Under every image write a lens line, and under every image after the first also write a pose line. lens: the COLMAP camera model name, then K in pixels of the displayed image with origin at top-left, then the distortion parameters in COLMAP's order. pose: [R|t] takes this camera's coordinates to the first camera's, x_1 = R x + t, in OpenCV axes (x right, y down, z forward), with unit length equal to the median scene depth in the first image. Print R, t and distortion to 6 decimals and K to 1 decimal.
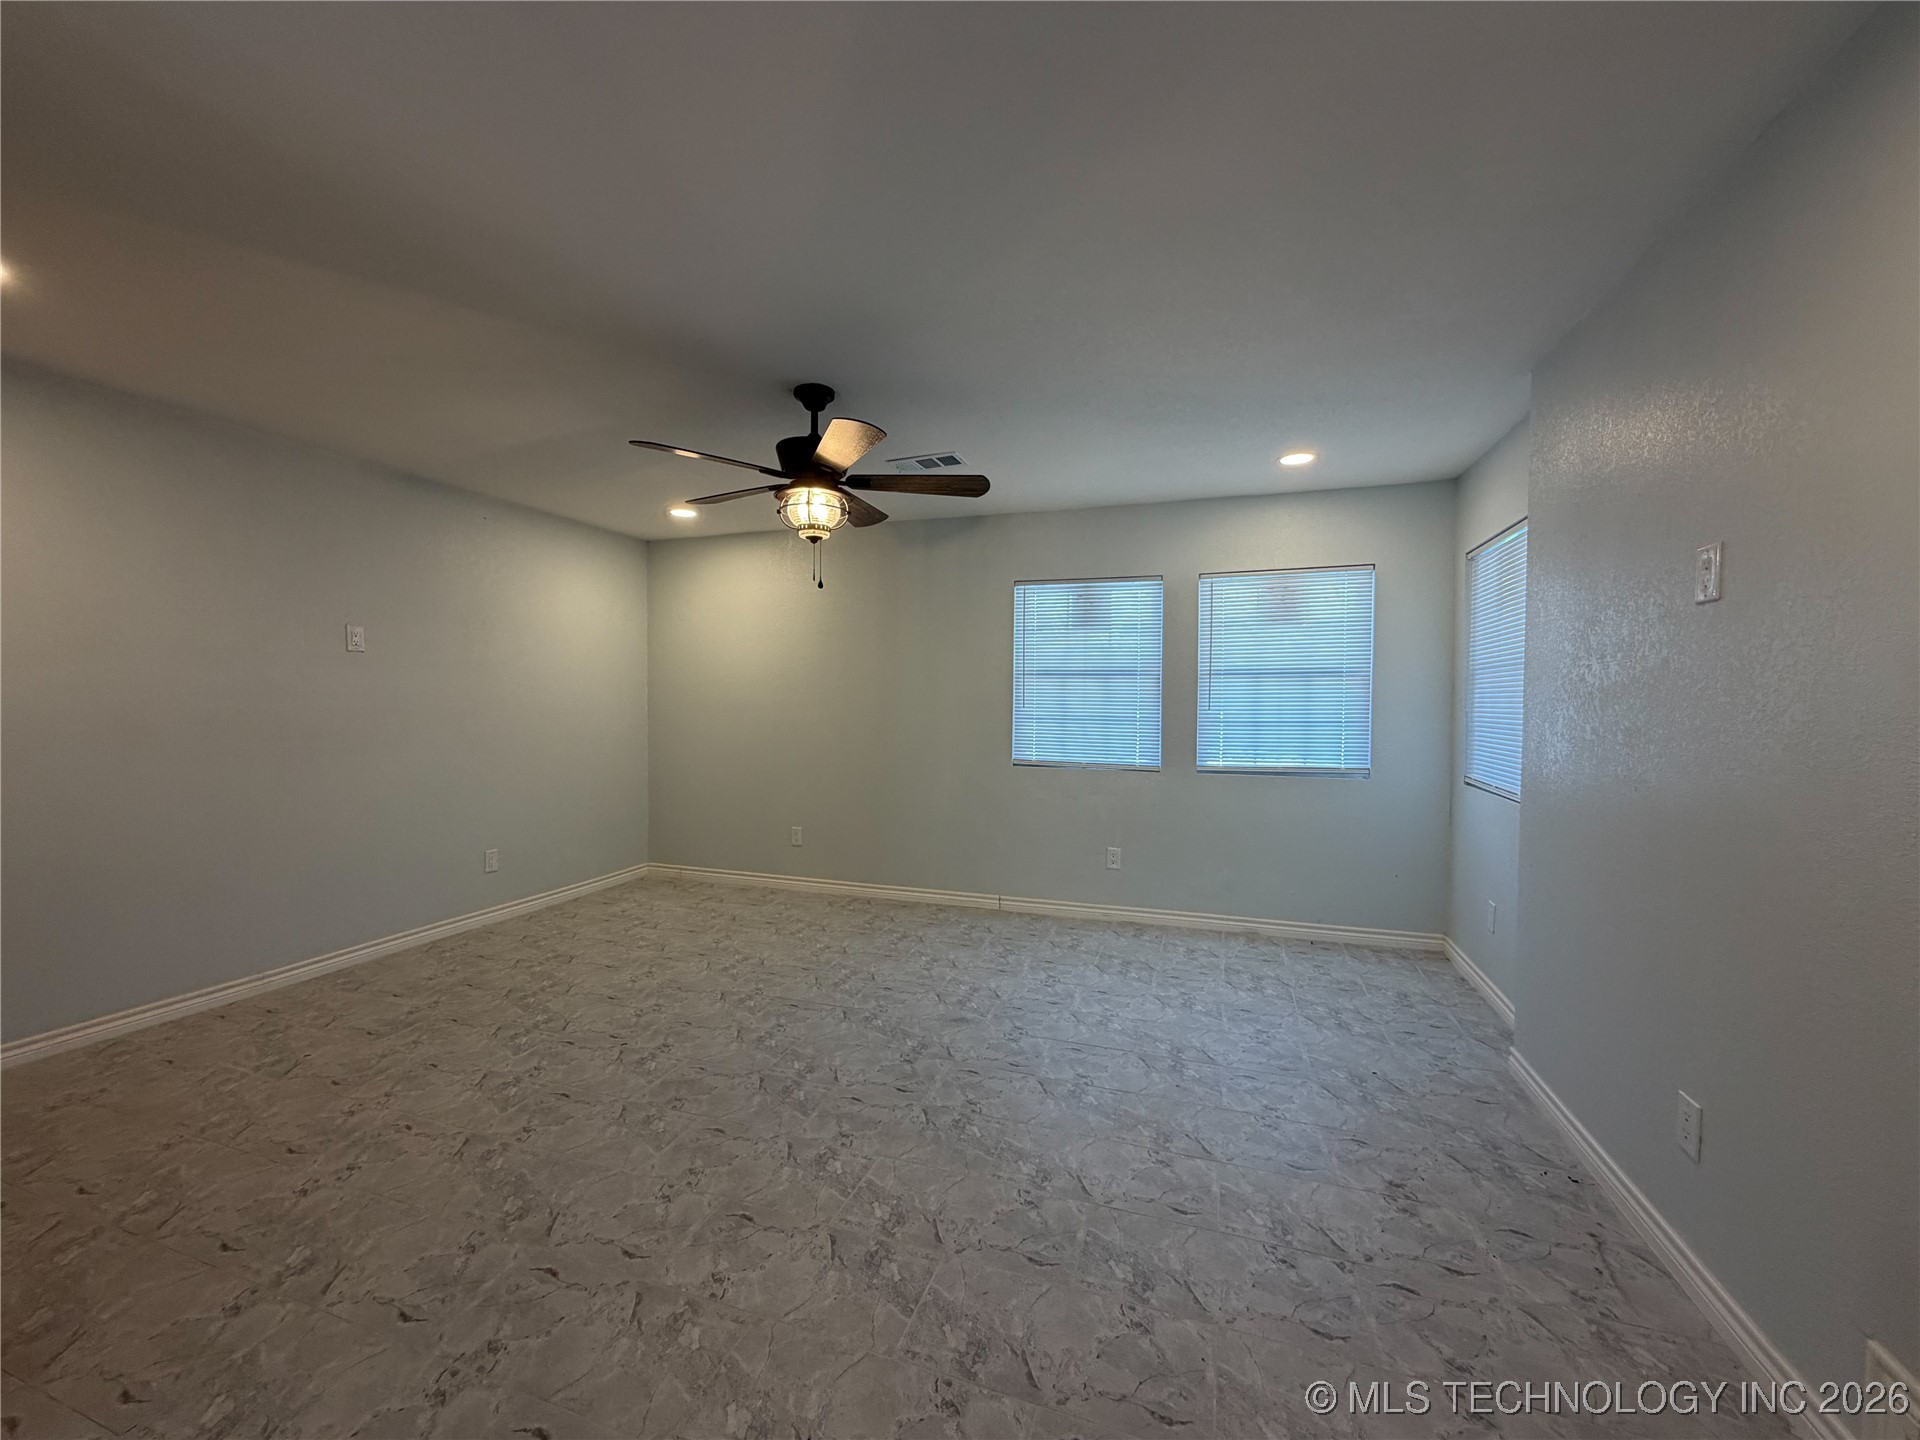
lens RADIAL K [[755.0, 0, 960.0], [0, 755.0, 720.0], [0, 0, 1]] dist [-0.000984, -0.000147]
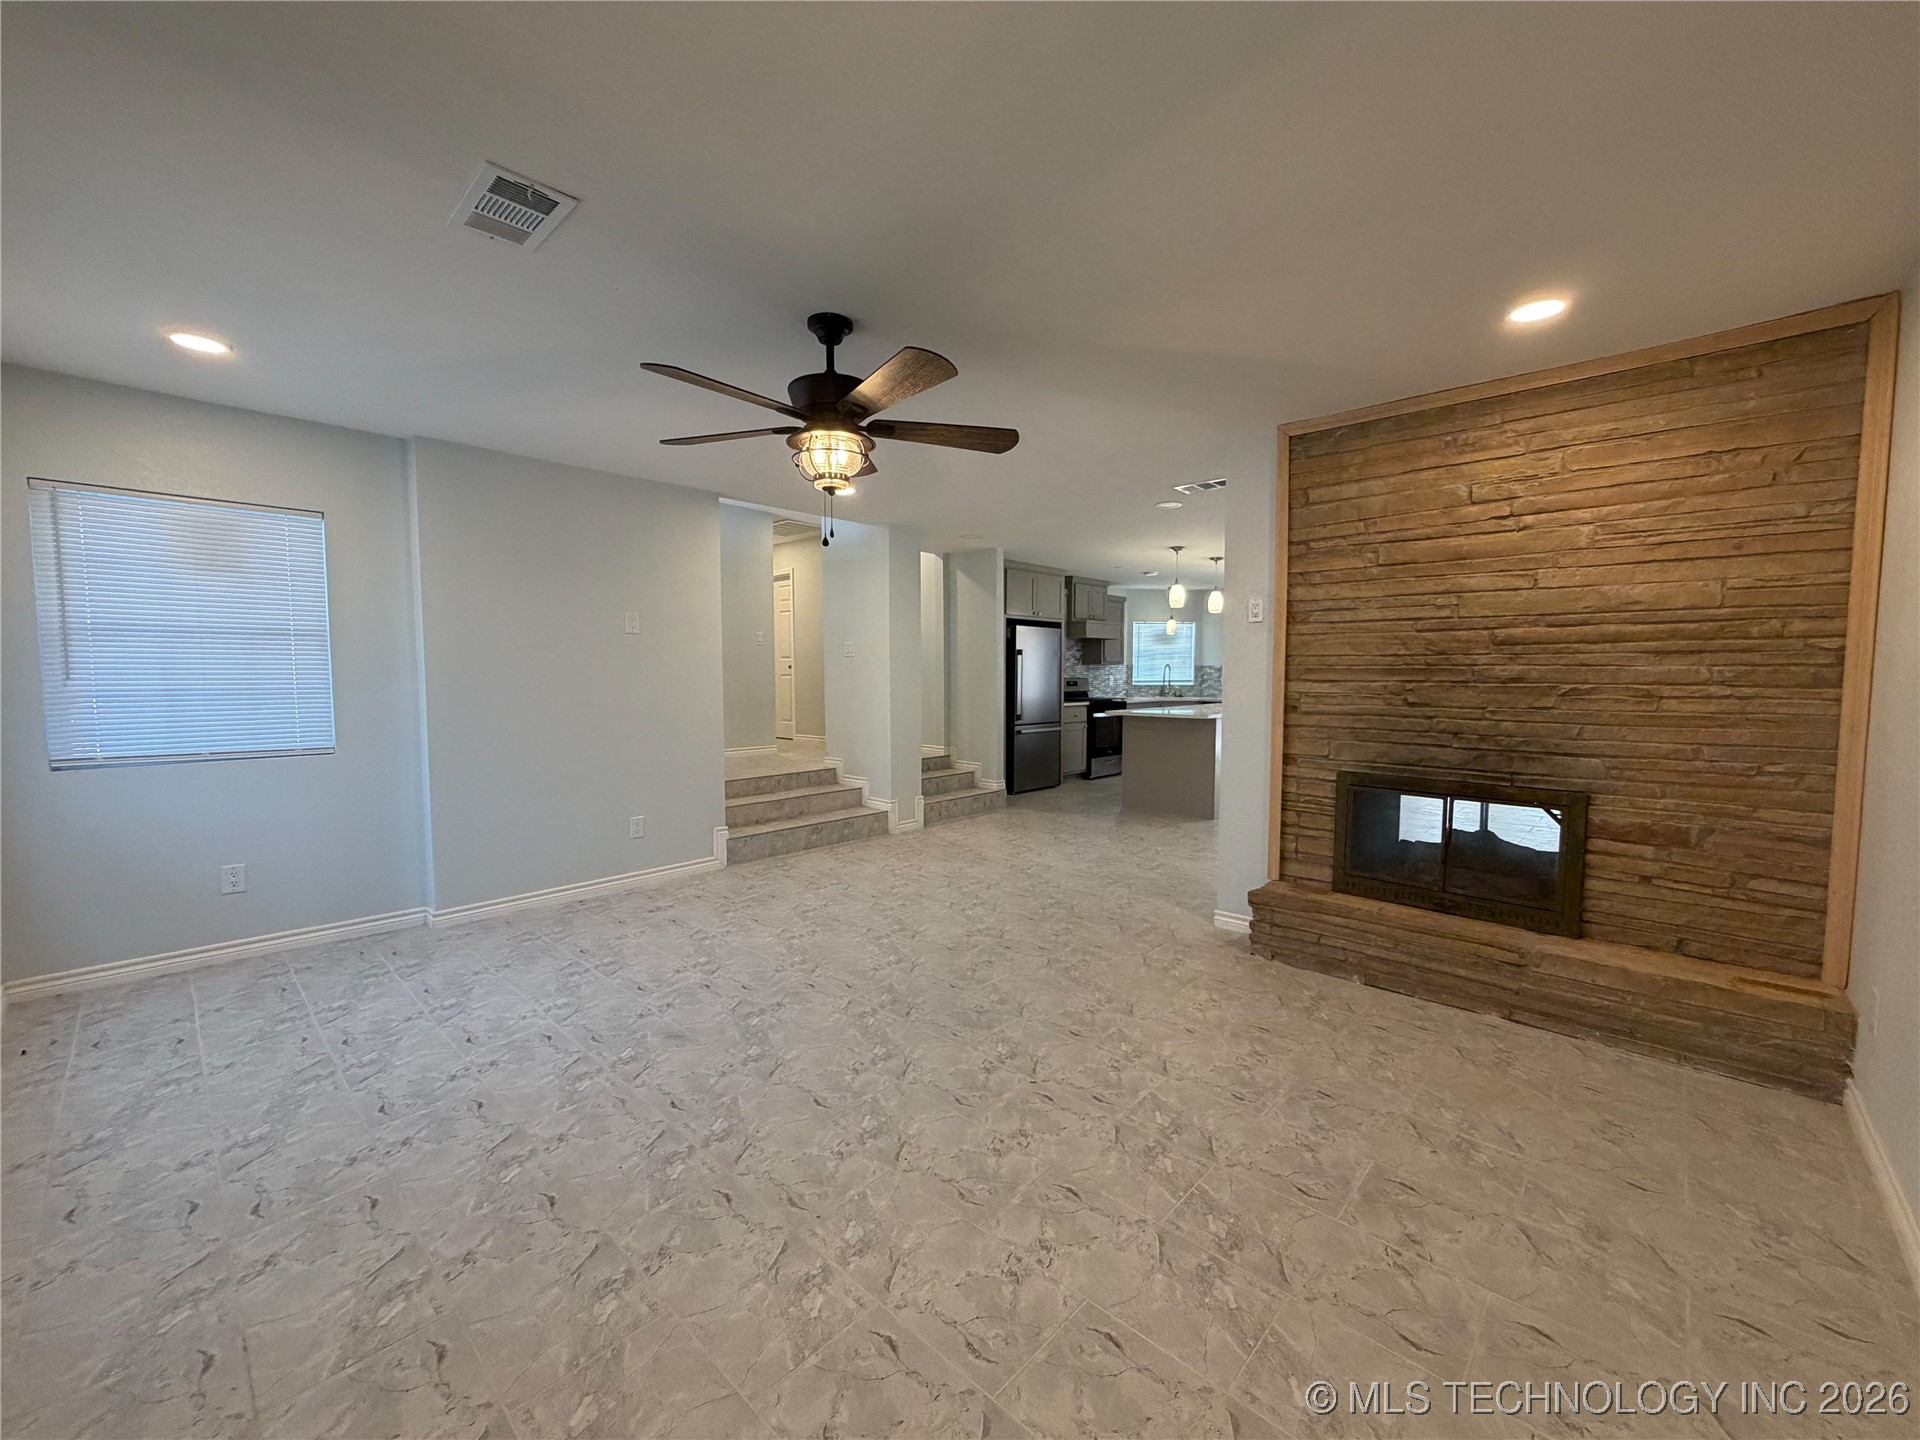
lens RADIAL K [[769.3, 0, 956.2], [0, 769.3, 723.8], [0, 0, 1]] dist [-0.000348, -0.000026]
pose [[-0.911457, -0.034097, 0.409980, -0.607124], [0.003702, 0.995839, 0.091052, -0.038867], [-0.411378, 0.084508, -0.907539, 1.533730]]
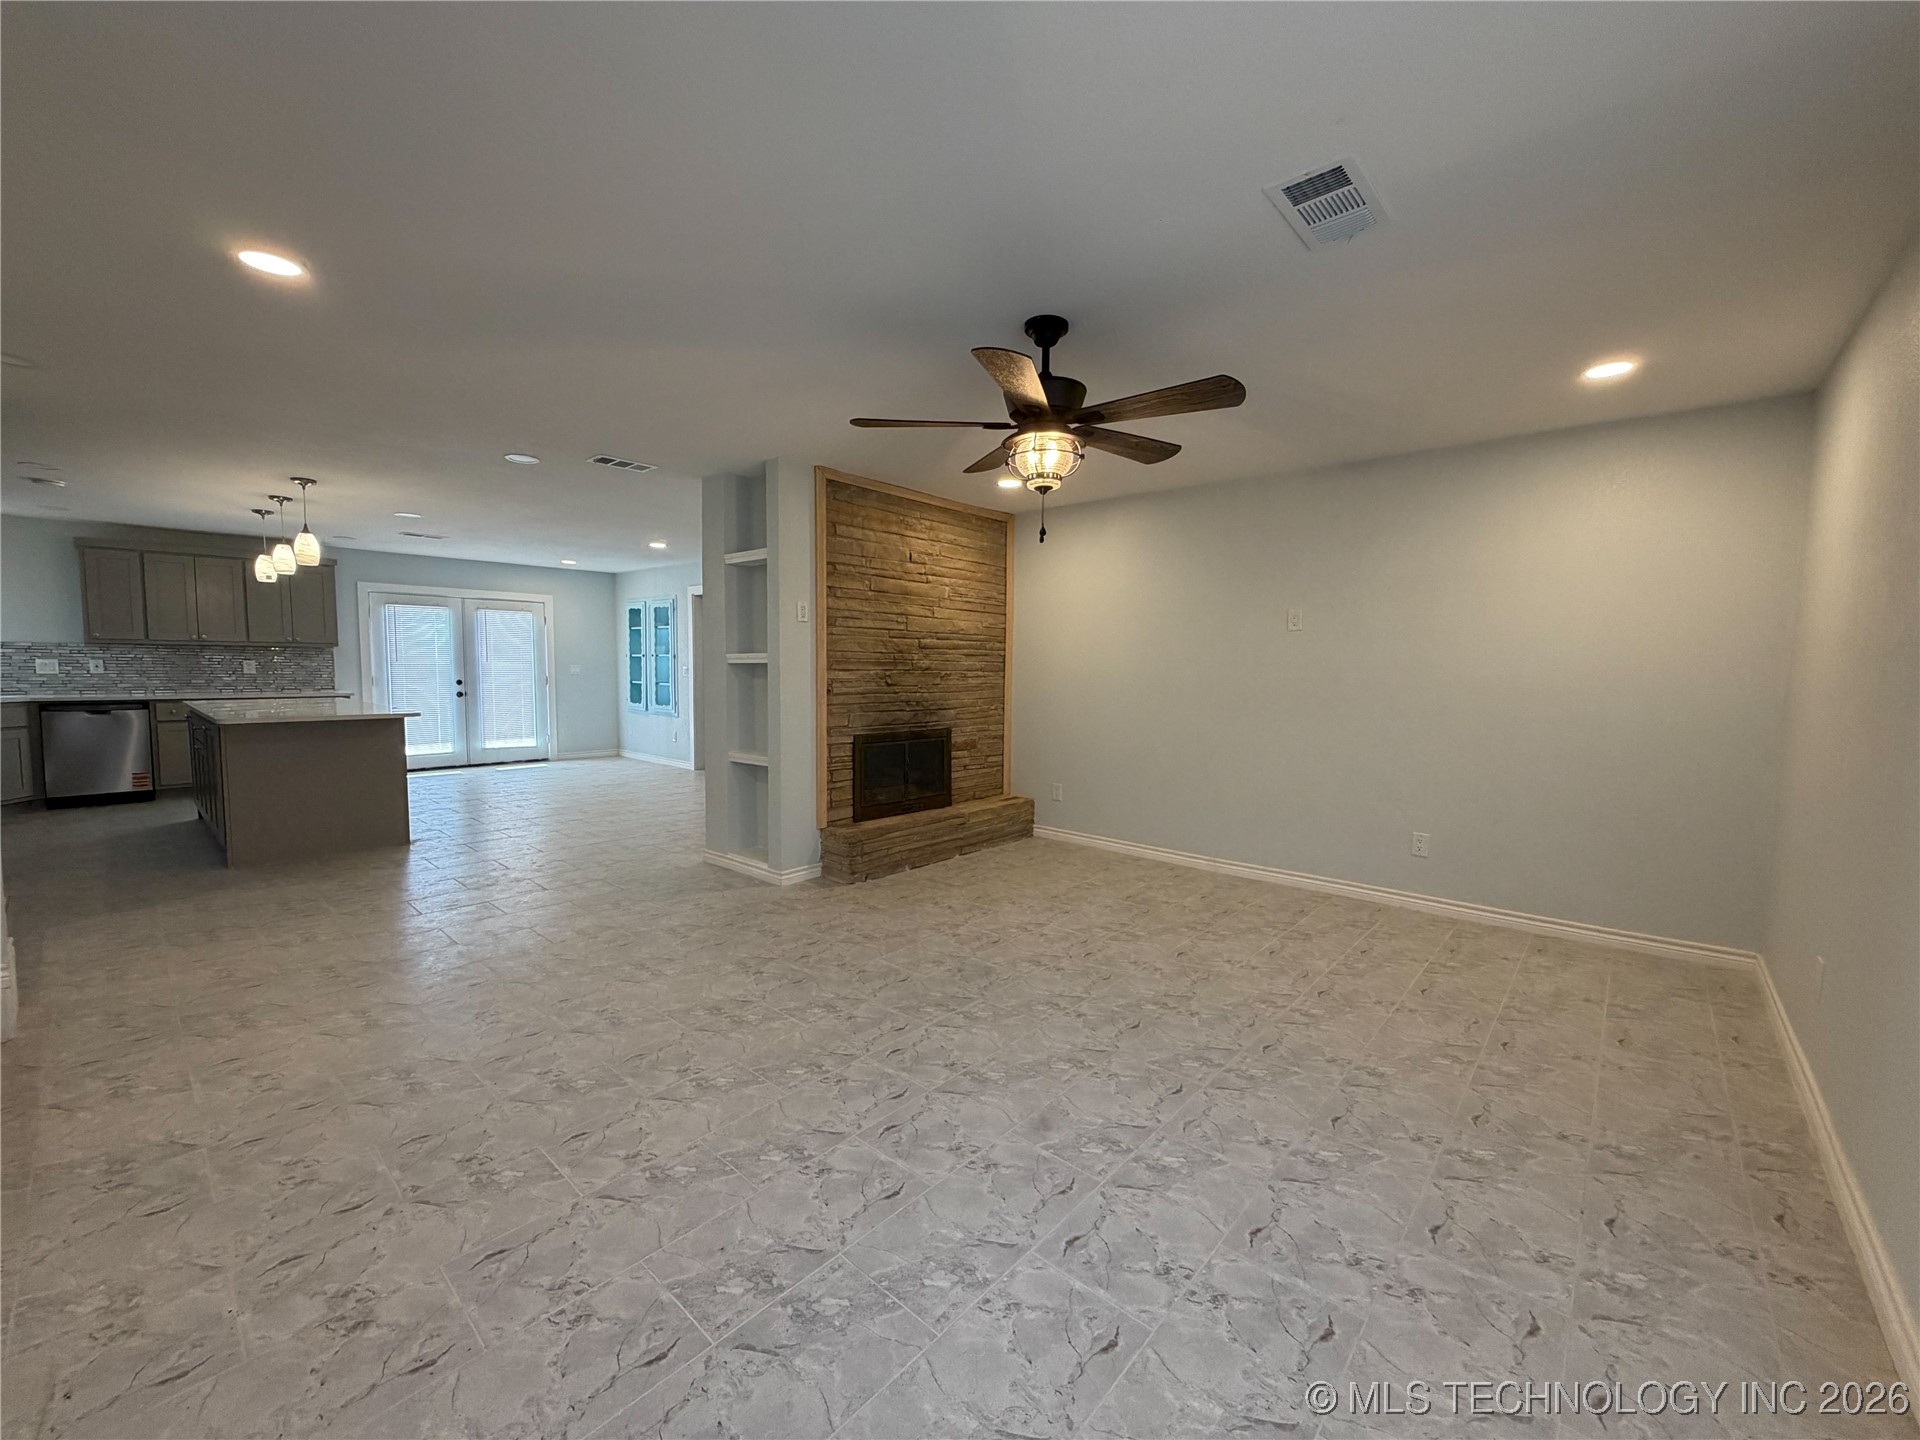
lens RADIAL K [[769.3, 0, 956.2], [0, 769.3, 723.8], [0, 0, 1]] dist [-0.000348, -0.000026]
pose [[-0.382648, 0.060785, -0.921892, 0.618874], [-0.037000, 0.996025, 0.081031, -0.023129], [0.923153, 0.065116, -0.378878, 1.093480]]
